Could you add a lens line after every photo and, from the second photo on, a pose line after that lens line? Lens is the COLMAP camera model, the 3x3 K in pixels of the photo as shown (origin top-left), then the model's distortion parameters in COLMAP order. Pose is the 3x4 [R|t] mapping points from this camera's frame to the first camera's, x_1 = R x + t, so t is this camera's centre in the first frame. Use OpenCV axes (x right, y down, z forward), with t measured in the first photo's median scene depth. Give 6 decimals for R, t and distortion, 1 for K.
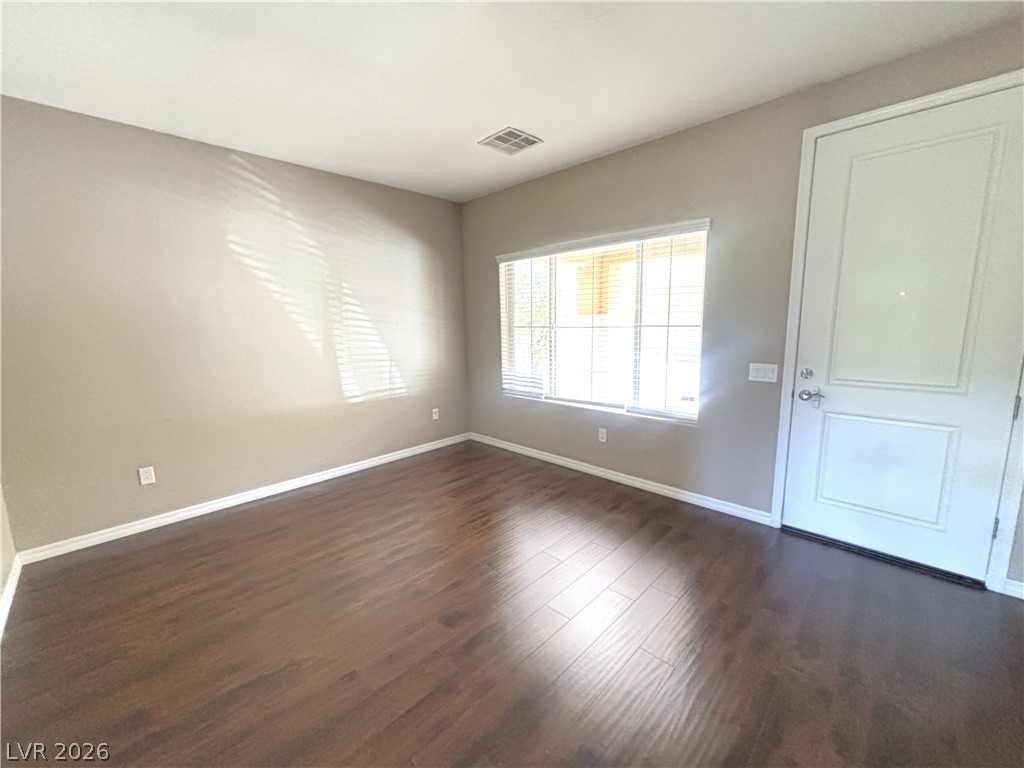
lens RADIAL K [[412.5, 0, 513.1], [0, 412.5, 384.1], [0, 0, 1]] dist [-0.000168, -0.000344]
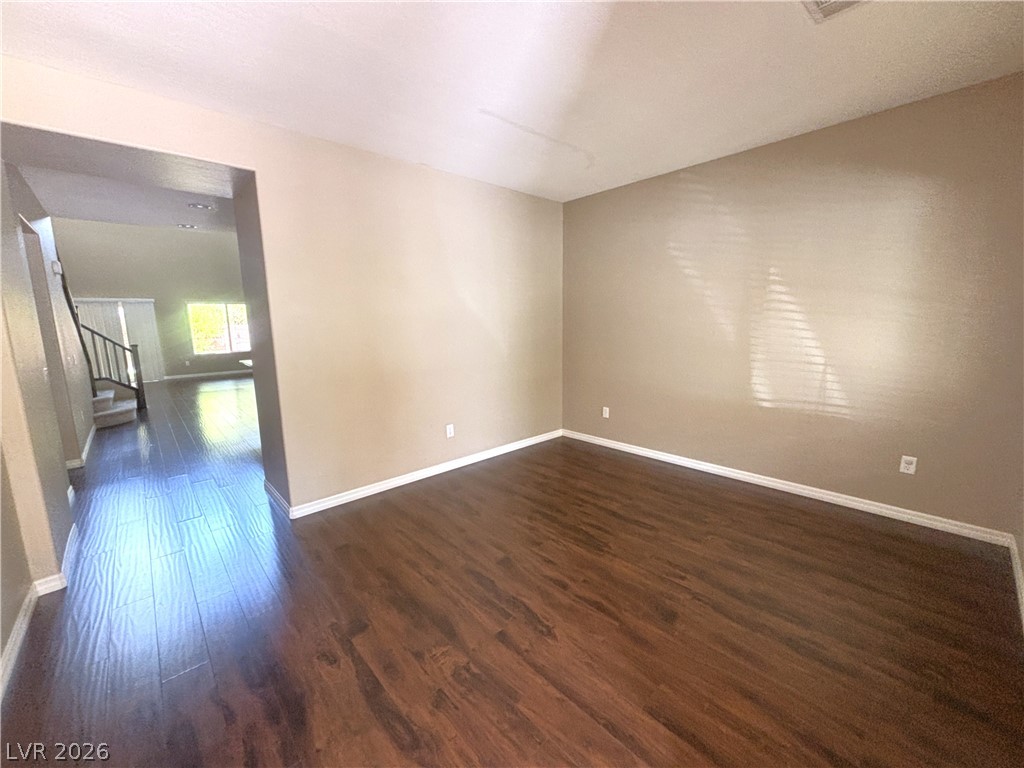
lens RADIAL K [[412.5, 0, 515.0], [0, 412.5, 383.0], [0, 0, 1]] dist [-0.000168, -0.000344]
pose [[-0.052003, 0.170937, -0.983909, 0.517768], [-0.134166, 0.975114, 0.176500, -0.091970], [0.989593, 0.141186, -0.027775, 0.531674]]
